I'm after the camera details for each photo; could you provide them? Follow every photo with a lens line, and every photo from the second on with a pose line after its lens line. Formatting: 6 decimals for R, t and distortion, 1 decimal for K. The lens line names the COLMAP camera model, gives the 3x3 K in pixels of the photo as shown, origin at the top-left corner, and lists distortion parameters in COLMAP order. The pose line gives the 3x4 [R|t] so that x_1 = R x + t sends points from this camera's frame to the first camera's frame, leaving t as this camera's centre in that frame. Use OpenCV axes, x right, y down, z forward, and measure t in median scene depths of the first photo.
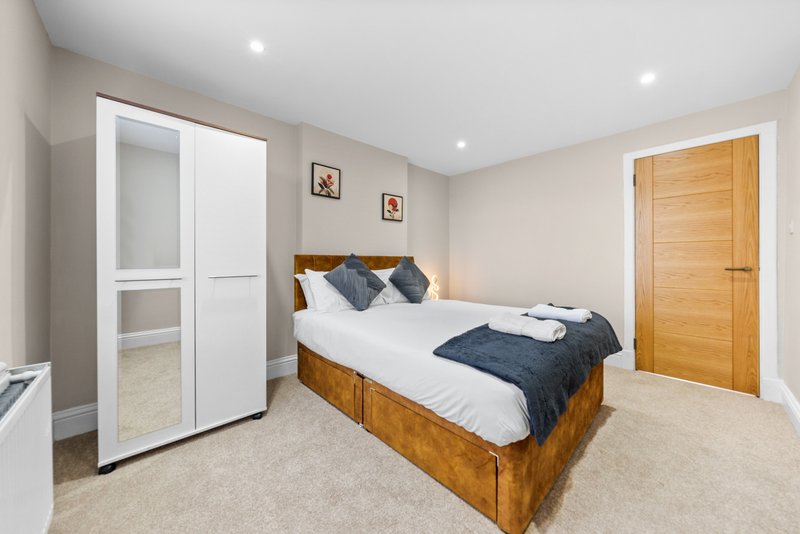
lens RADIAL K [[273.6, 0, 398.6], [0, 273.6, 258.5], [0, 0, 1]] dist [0.000057, -0.000006]
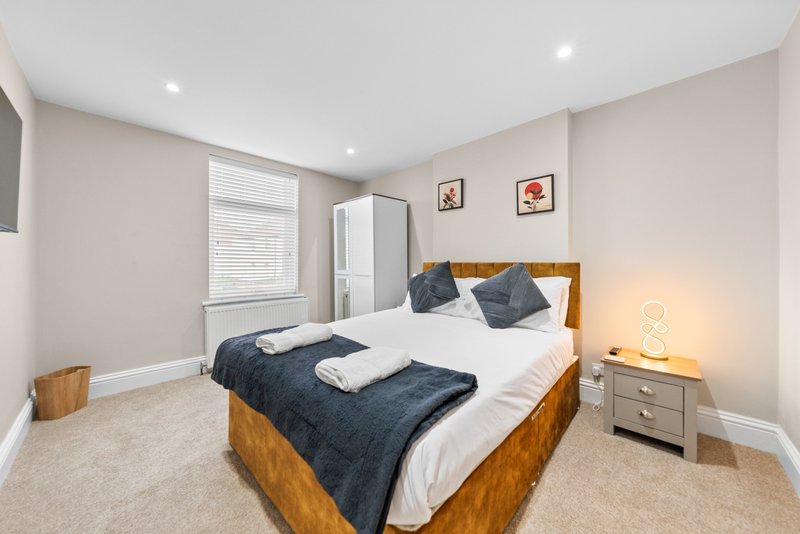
lens RADIAL K [[279.9, 0, 400.0], [0, 279.9, 267.0], [0, 0, 1]] dist [-0.000380, -0.000030]
pose [[0.059367, 0.013858, -0.998140, 0.817961], [0.000916, 0.999902, 0.013937, -0.008801], [0.998236, -0.001741, 0.059349, 0.702845]]
